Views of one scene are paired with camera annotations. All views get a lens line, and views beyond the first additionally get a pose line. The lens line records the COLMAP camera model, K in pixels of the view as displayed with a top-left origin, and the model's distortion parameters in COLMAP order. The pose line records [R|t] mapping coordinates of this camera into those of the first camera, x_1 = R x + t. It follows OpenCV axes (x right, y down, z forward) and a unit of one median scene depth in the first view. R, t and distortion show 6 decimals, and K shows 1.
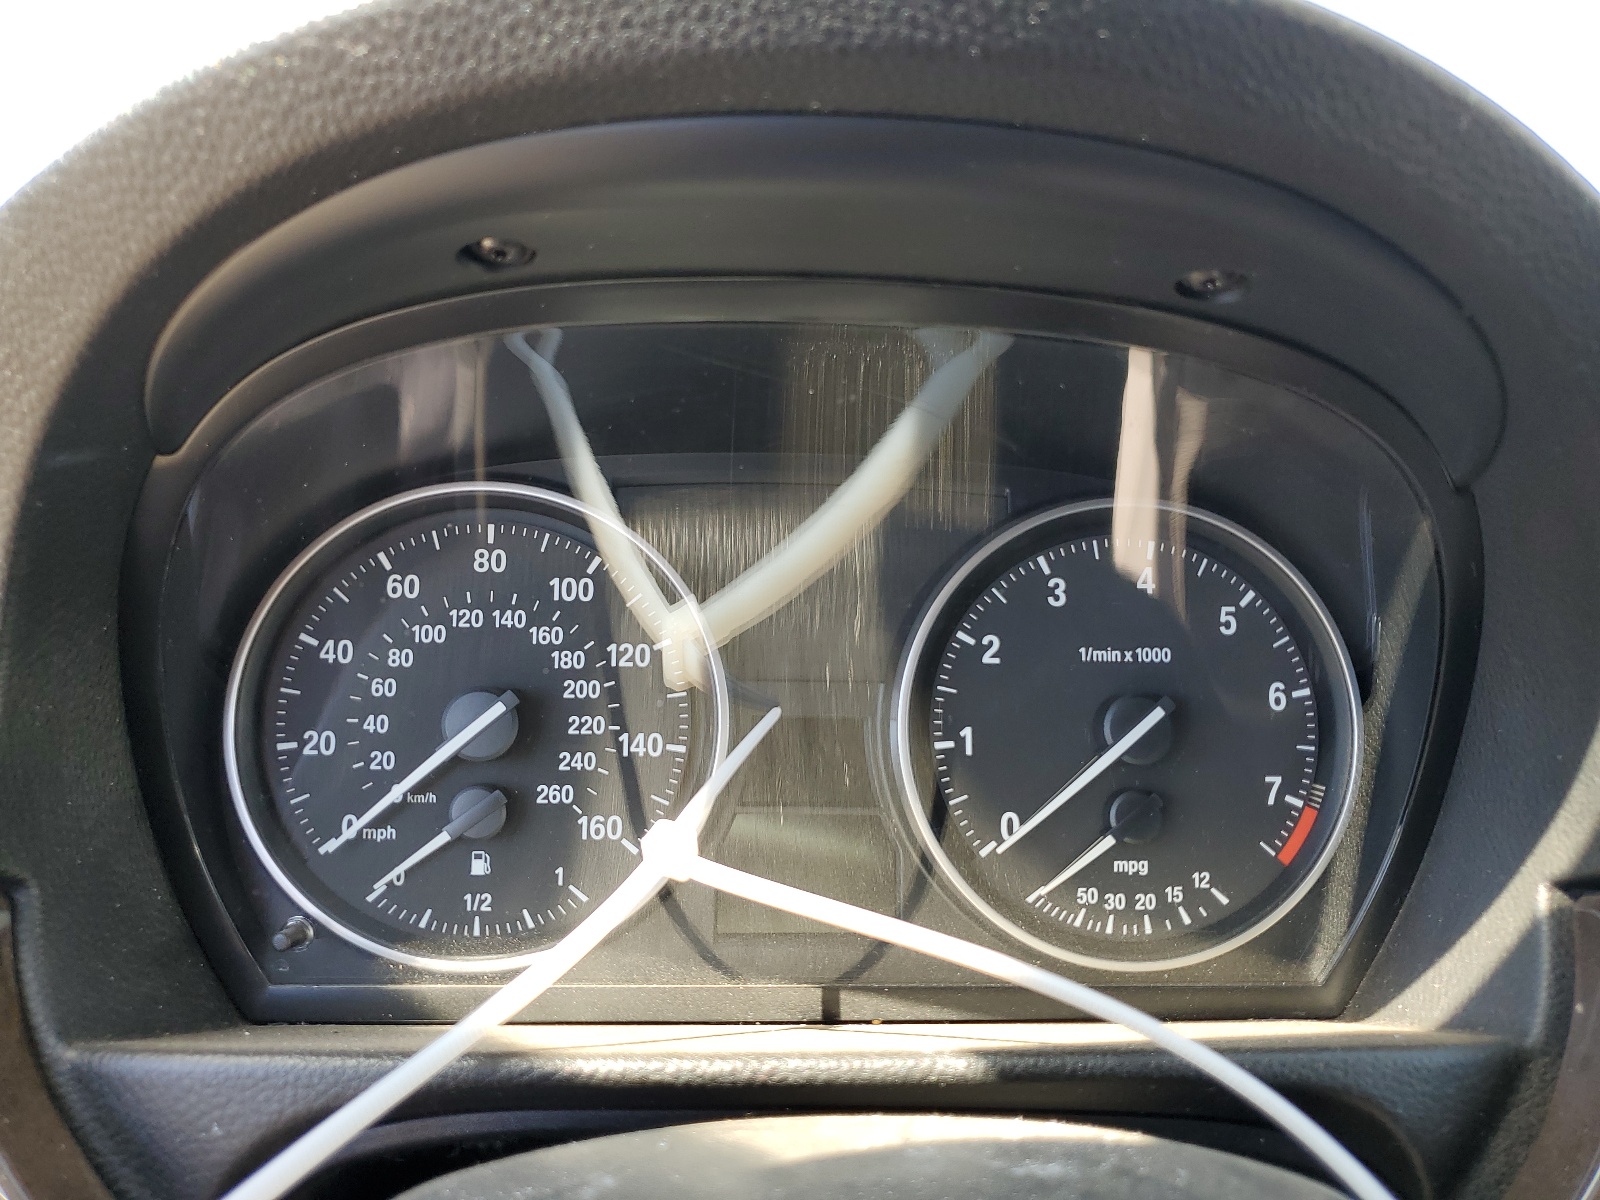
lens RADIAL K [[1213.1, 0, 800.7], [0, 1213.1, 599.7], [0, 0, 1]] dist [0.004719, 0.000967]
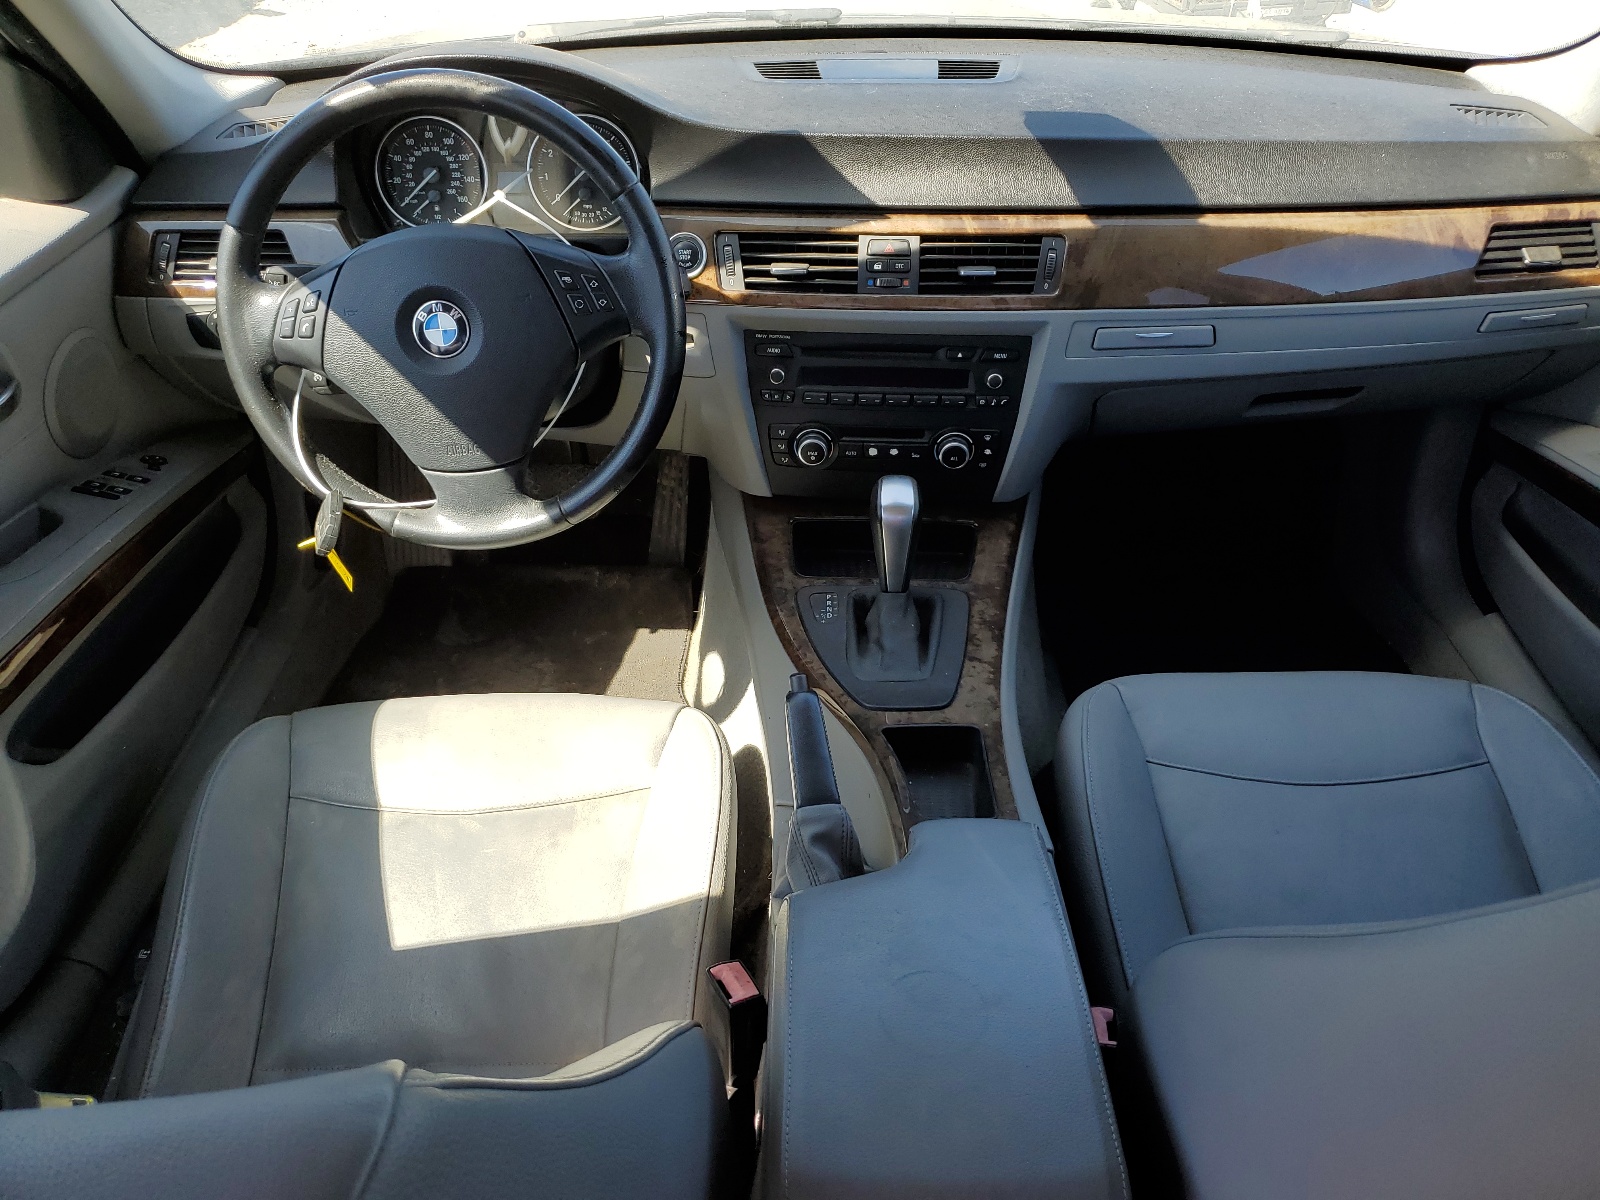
lens RADIAL K [[1213.1, 0, 801.7], [0, 1213.1, 599.0], [0, 0, 1]] dist [0.004719, 0.000967]
pose [[0.963493, -0.110064, 0.244062, -0.215652], [-0.003030, 0.907049, 0.421014, -0.356578], [-0.267715, -0.406384, 0.873602, -3.789116]]
